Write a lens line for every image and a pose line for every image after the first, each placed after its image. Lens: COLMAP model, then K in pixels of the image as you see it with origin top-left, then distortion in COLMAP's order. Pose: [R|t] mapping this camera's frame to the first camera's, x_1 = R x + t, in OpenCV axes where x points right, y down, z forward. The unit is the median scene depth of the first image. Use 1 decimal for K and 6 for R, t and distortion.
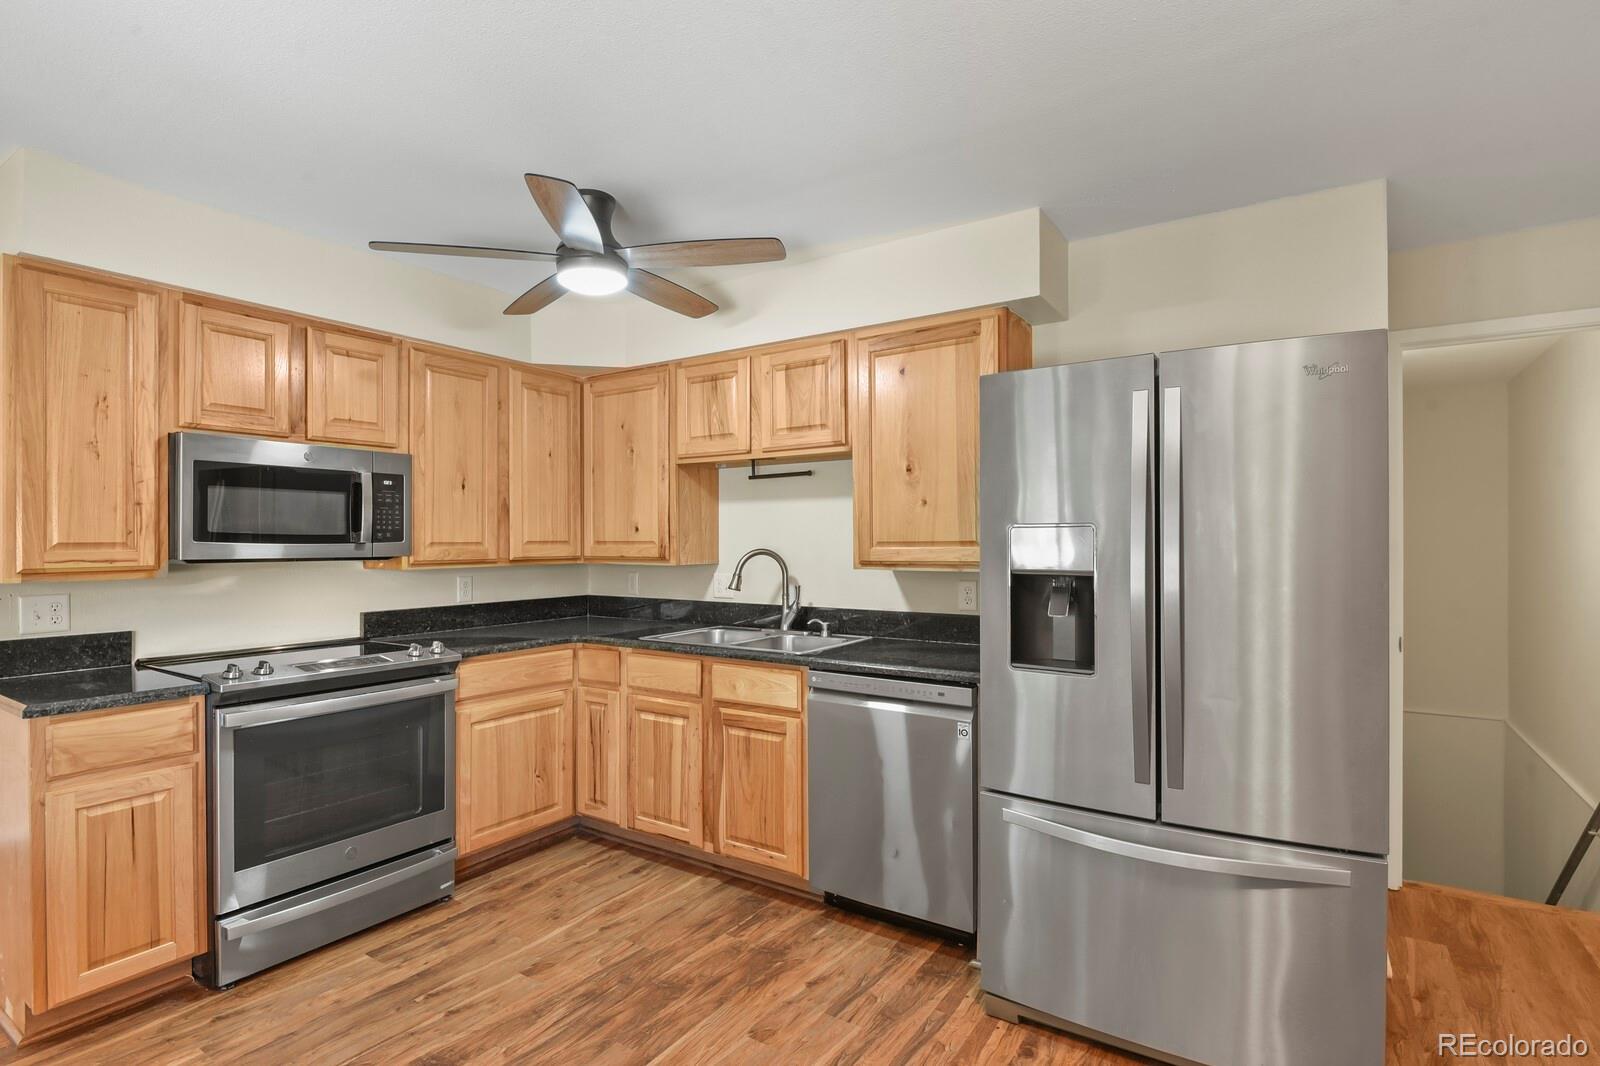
lens RADIAL K [[783.7, 0, 801.1], [0, 783.7, 536.1], [0, 0, 1]] dist [-0.006916, -0.002507]
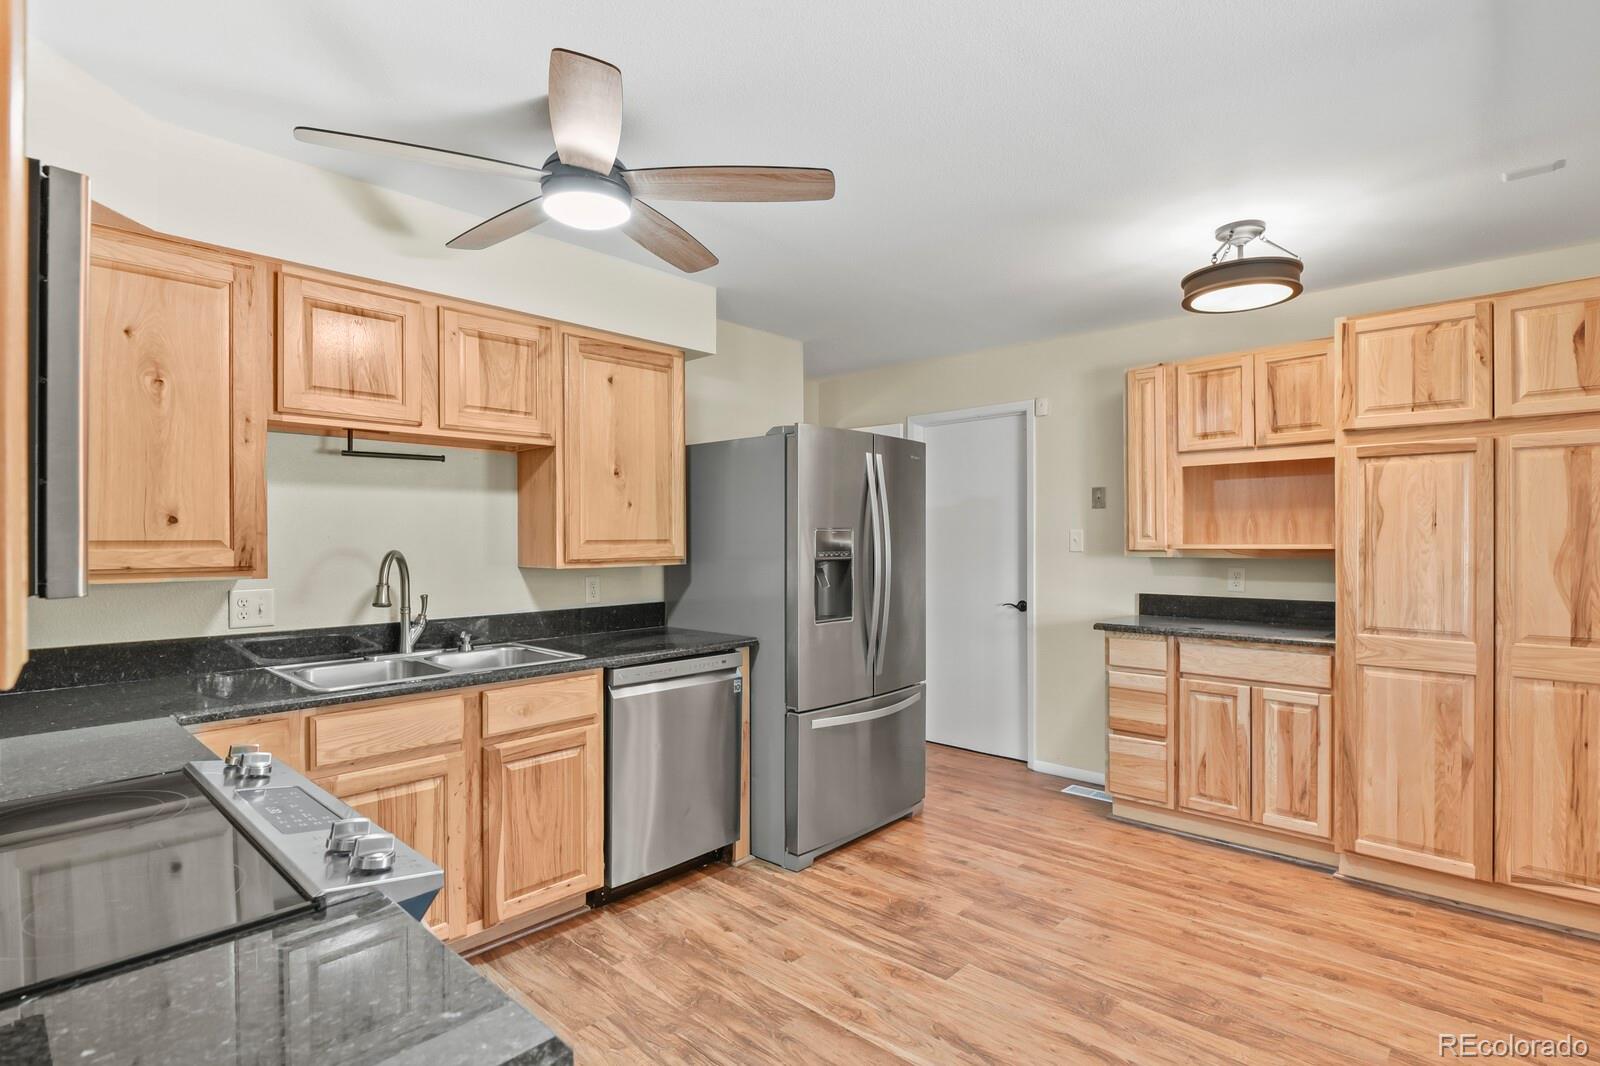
lens RADIAL K [[783.7, 0, 799.6], [0, 783.7, 536.7], [0, 0, 1]] dist [-0.006916, -0.002507]
pose [[0.164229, 0.005895, 0.986405, -0.842340], [-0.001987, 0.999982, -0.005645, 0.007397], [-0.986420, -0.001032, 0.164238, 0.548628]]
